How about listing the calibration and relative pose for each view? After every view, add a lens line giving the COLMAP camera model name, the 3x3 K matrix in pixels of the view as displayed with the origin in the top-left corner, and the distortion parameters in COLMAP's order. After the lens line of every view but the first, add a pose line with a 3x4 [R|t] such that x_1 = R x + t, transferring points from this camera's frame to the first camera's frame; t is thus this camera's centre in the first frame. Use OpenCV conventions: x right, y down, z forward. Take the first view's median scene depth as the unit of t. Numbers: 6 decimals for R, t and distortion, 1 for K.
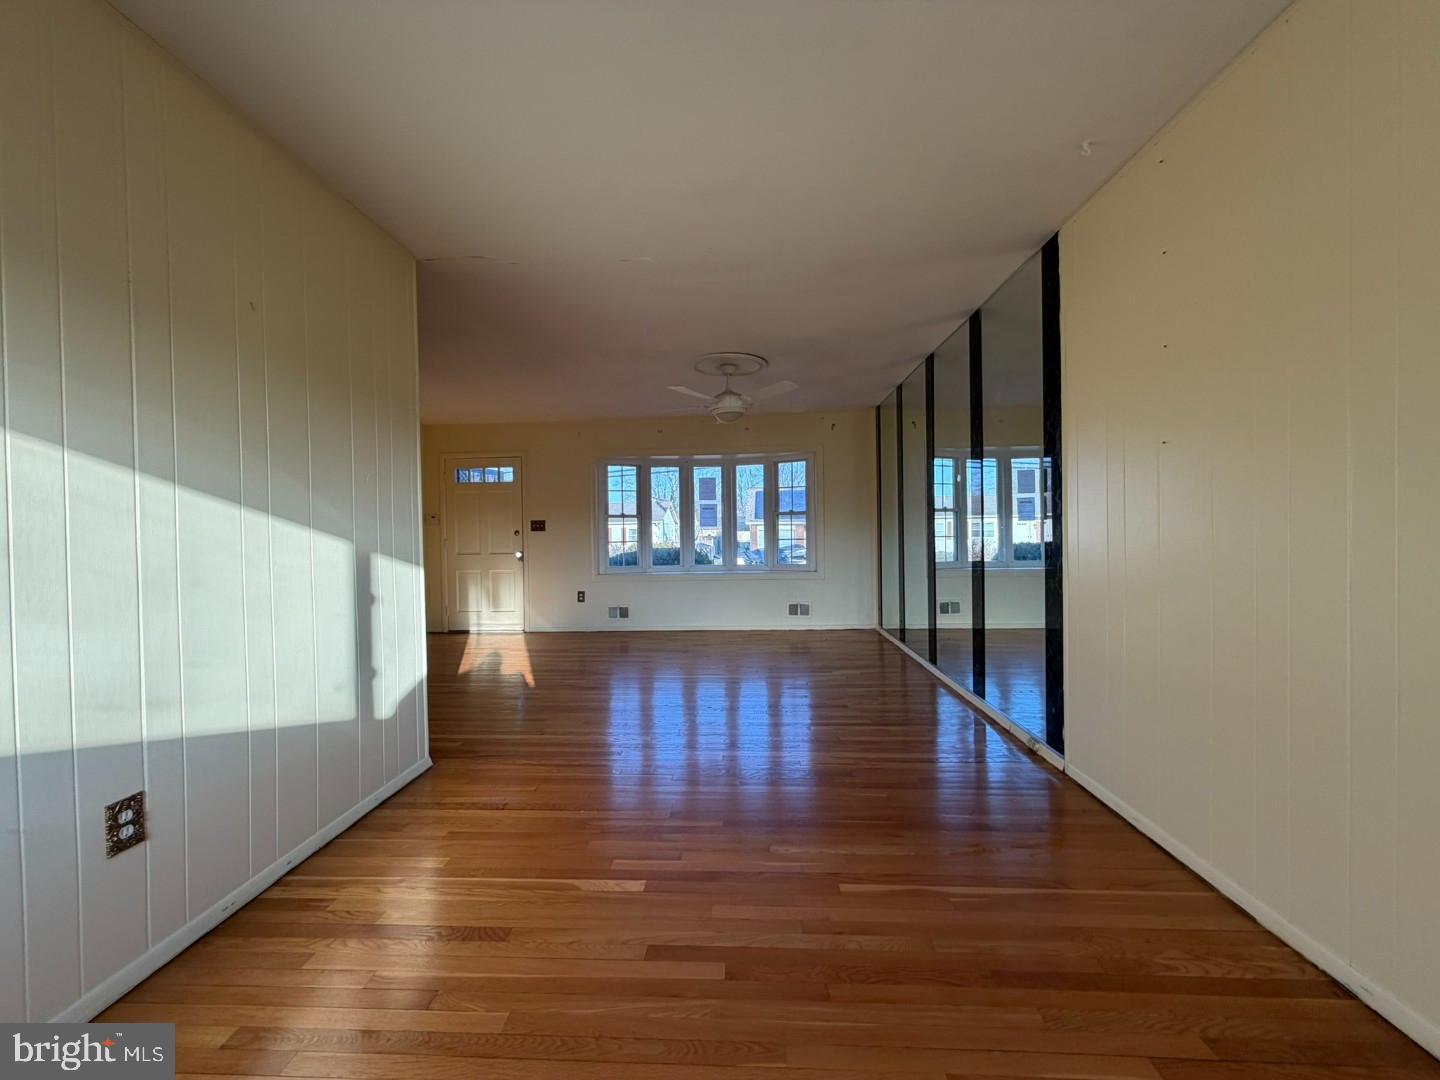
lens RADIAL K [[574.1, 0, 713.6], [0, 574.1, 535.4], [0, 0, 1]] dist [-0.000685, -0.000098]
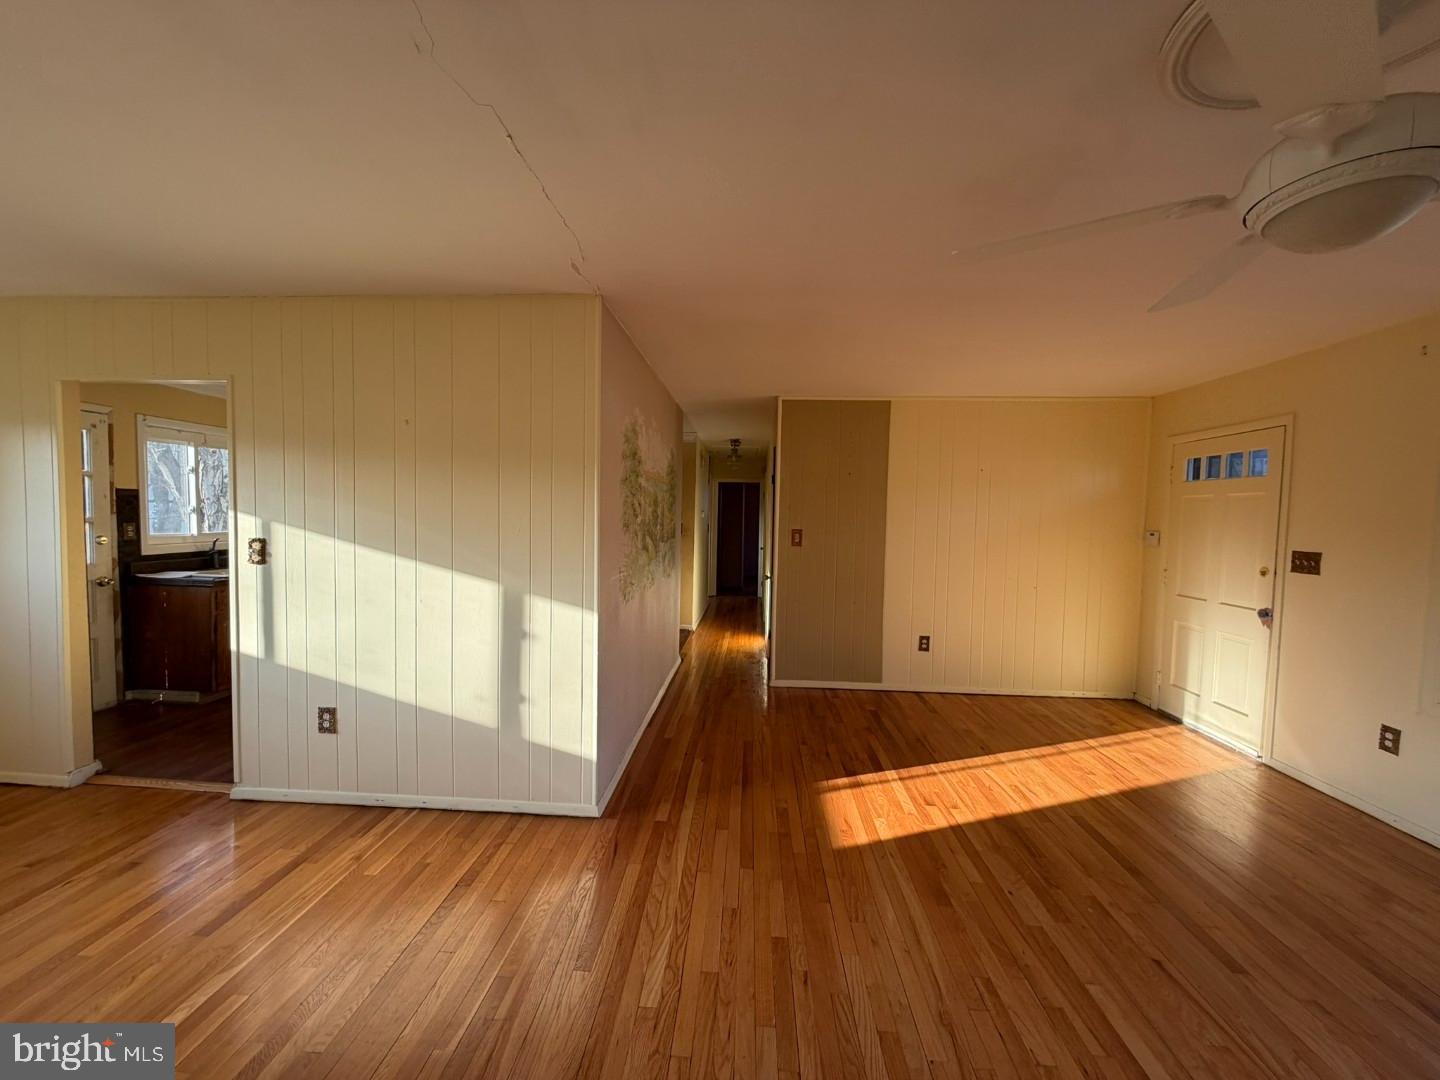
lens RADIAL K [[574.1, 0, 714.3], [0, 574.1, 541.1], [0, 0, 1]] dist [-0.000685, -0.000098]
pose [[-0.013829, 0.059904, -0.998108, 0.188239], [-0.020943, 0.997967, 0.060186, -0.054250], [0.999685, 0.021735, -0.012546, 0.501617]]
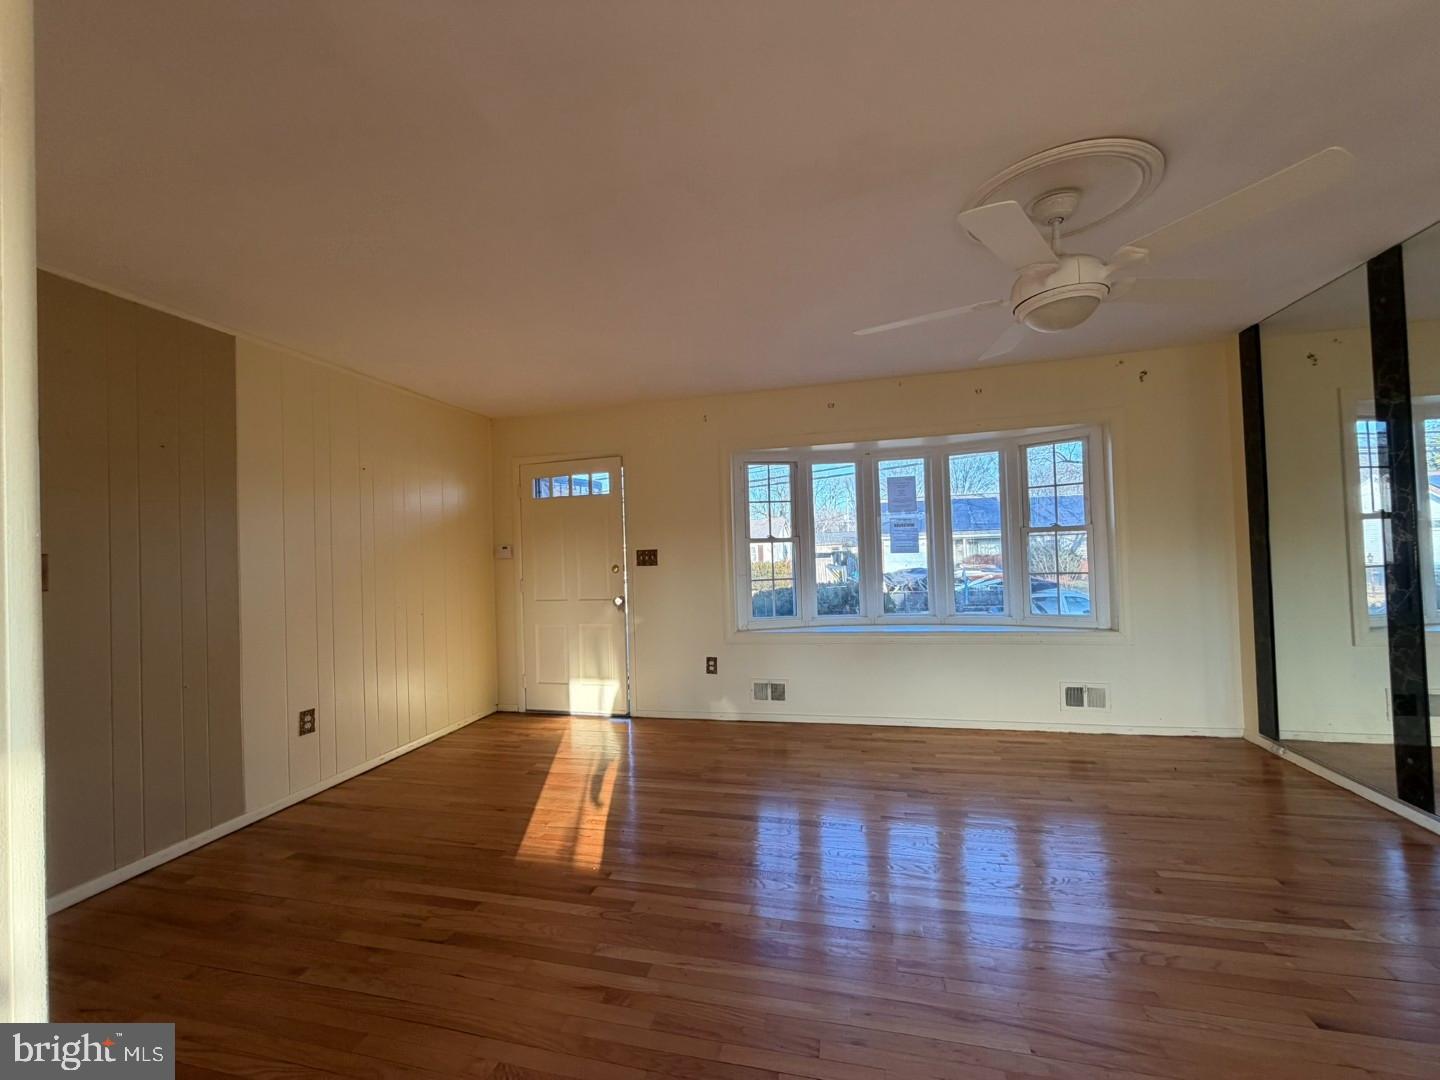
lens RADIAL K [[574.1, 0, 717.2], [0, 574.1, 542.0], [0, 0, 1]] dist [-0.000685, -0.000098]
pose [[0.982714, -0.021413, -0.183889, -0.101008], [0.018578, 0.999681, -0.017125, -0.022395], [0.184197, 0.013413, 0.982798, 0.355590]]
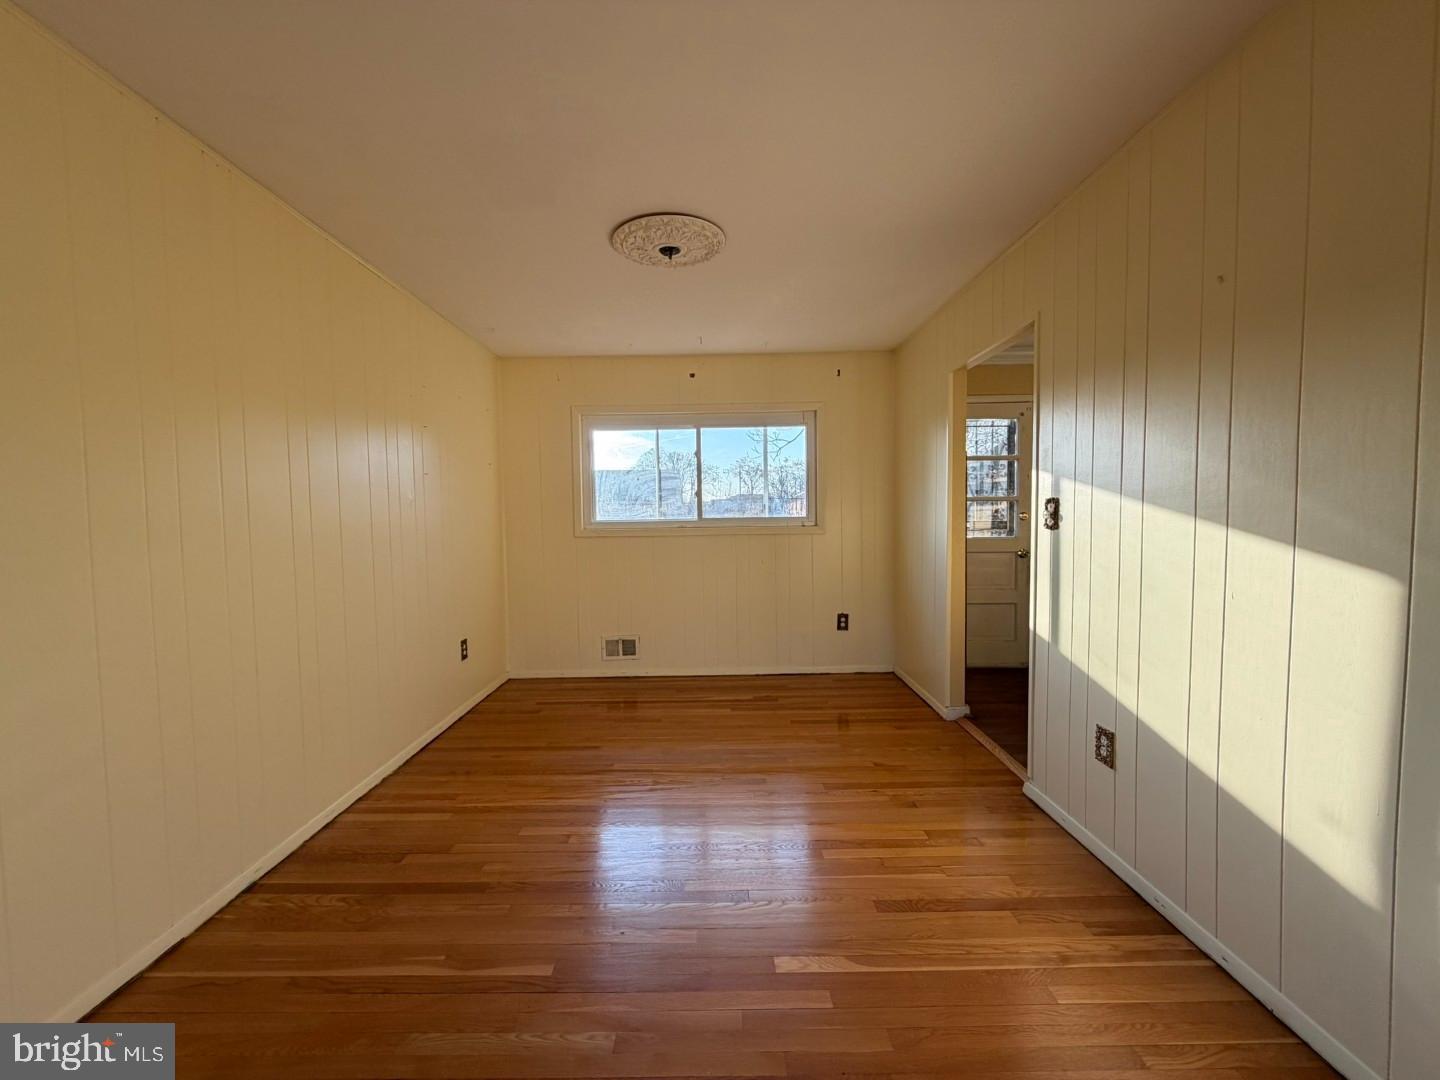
lens RADIAL K [[574.1, 0, 709.9], [0, 574.1, 542.6], [0, 0, 1]] dist [-0.000685, -0.000098]
pose [[-0.998170, 0.031863, -0.051396, 0.000848], [0.029123, 0.998159, 0.053203, -0.021859], [0.052996, 0.051609, -0.997260, 0.501855]]
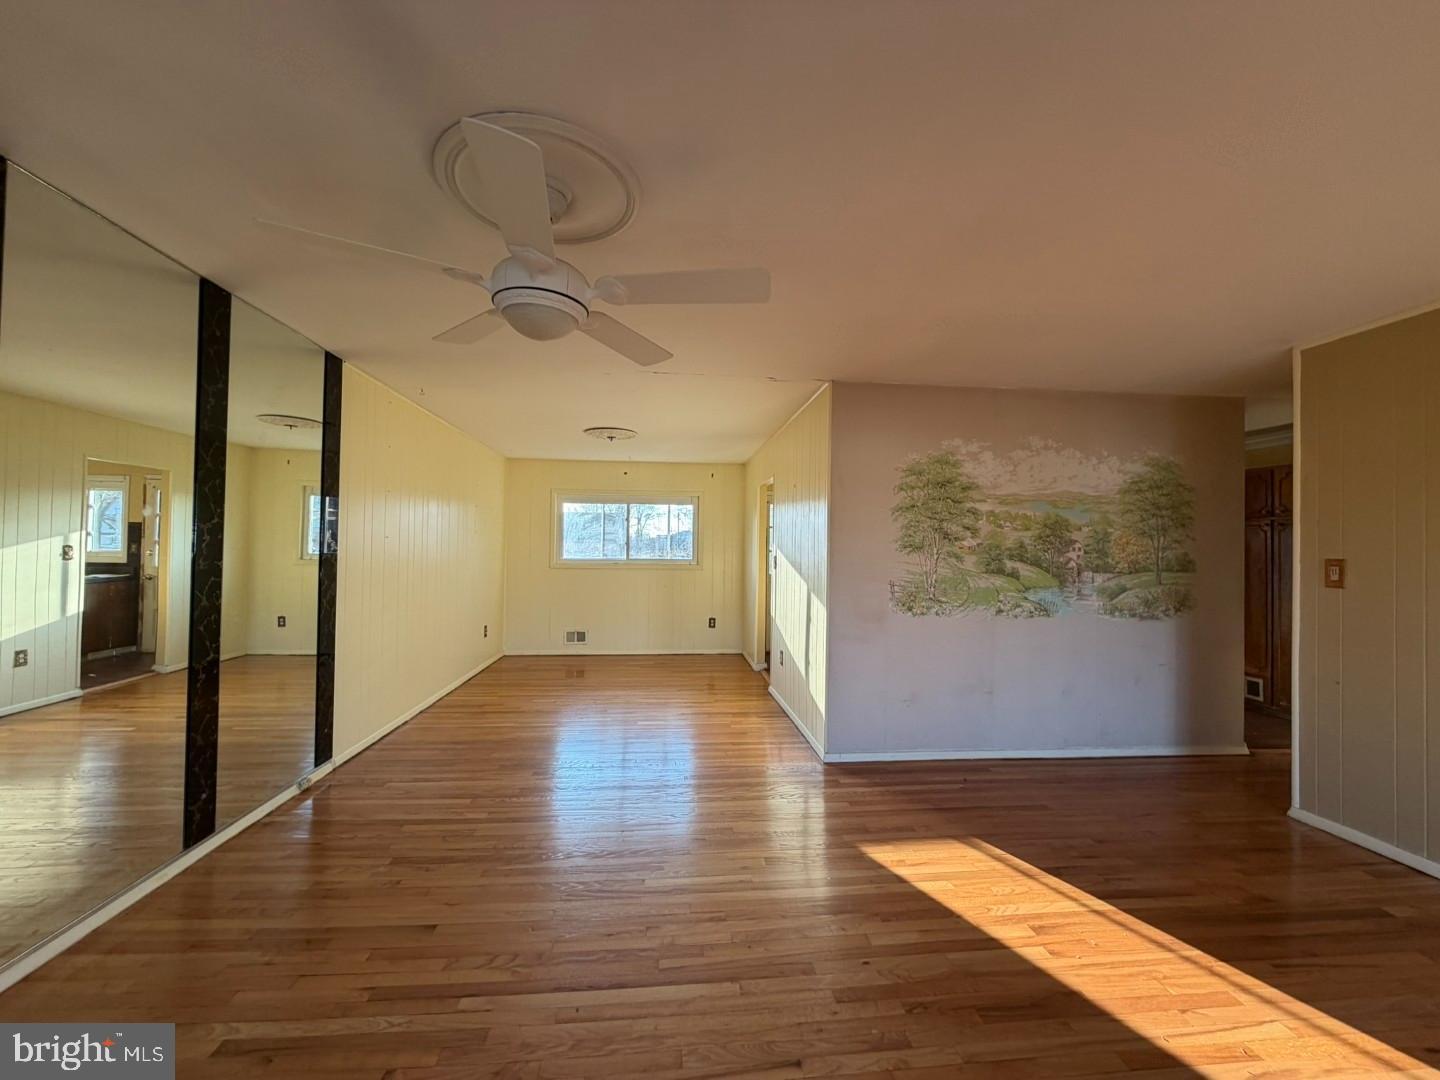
lens RADIAL K [[574.1, 0, 704.6], [0, 574.1, 541.7], [0, 0, 1]] dist [-0.000685, -0.000098]
pose [[-0.990233, 0.000516, -0.139425, -0.015837], [0.001629, 0.999968, -0.007870, -0.038129], [0.139416, -0.008020, -0.990201, 0.948773]]
